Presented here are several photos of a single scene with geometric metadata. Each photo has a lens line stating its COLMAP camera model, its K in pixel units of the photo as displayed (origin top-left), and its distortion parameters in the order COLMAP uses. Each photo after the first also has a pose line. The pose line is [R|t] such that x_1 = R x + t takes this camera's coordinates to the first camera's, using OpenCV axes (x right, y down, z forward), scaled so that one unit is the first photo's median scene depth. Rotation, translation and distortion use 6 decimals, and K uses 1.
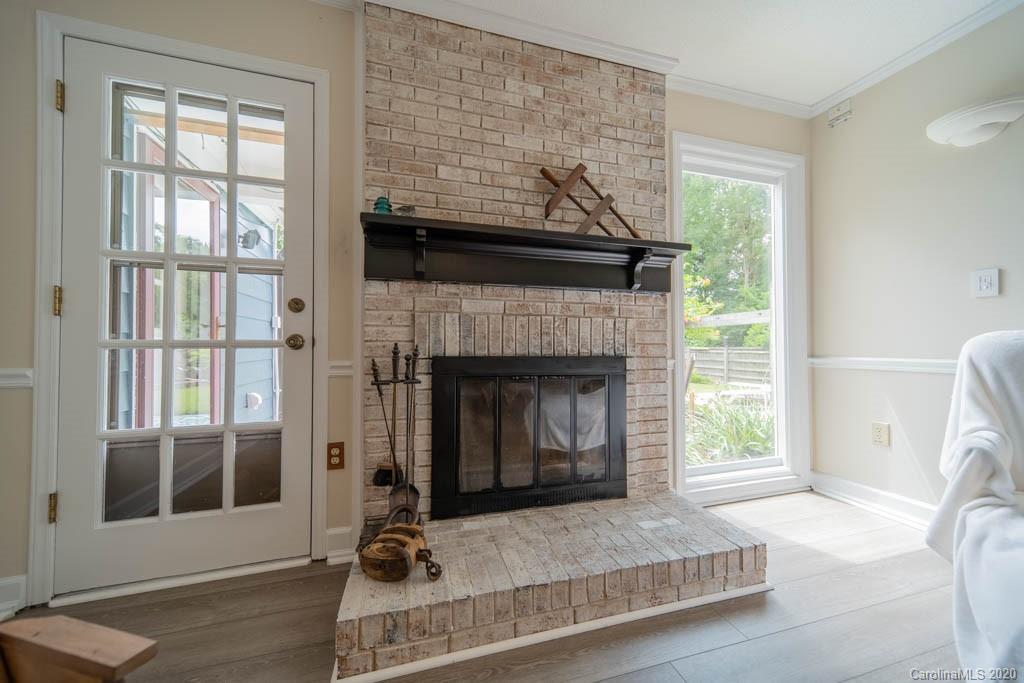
lens RADIAL K [[367.8, 0, 511.7], [0, 367.8, 343.0], [0, 0, 1]] dist [0.009123, 0.000215]
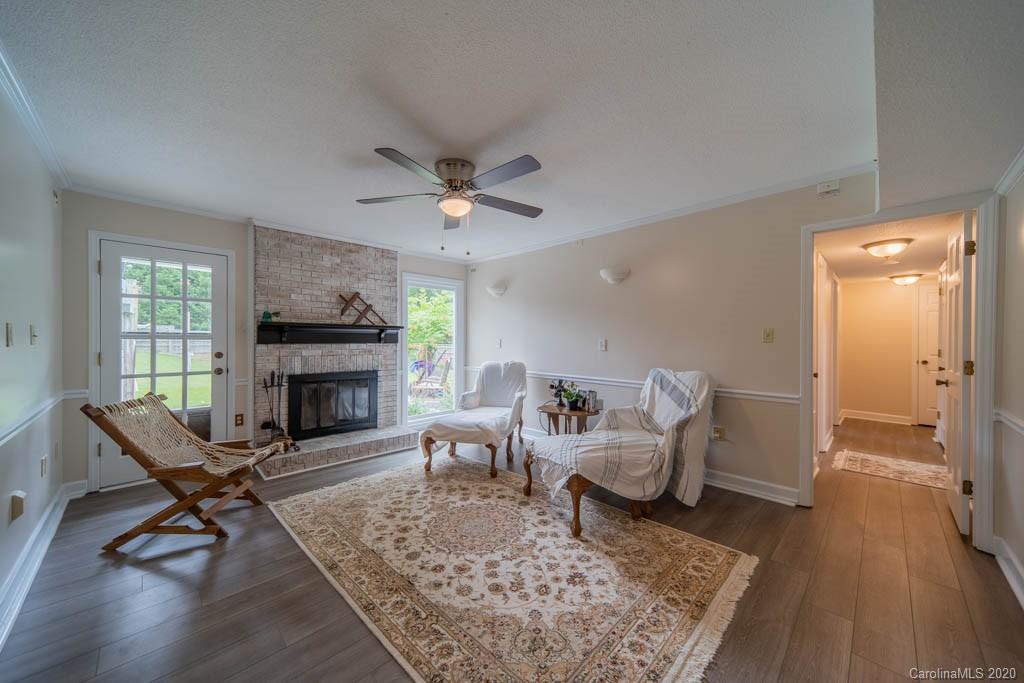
lens RADIAL K [[367.8, 0, 511.4], [0, 367.8, 339.5], [0, 0, 1]] dist [0.009123, 0.000215]
pose [[0.879687, 0.004962, 0.475527, -0.078303], [-0.008497, 0.999950, 0.005285, -0.210234], [-0.475477, -0.008690, 0.879685, -1.730521]]
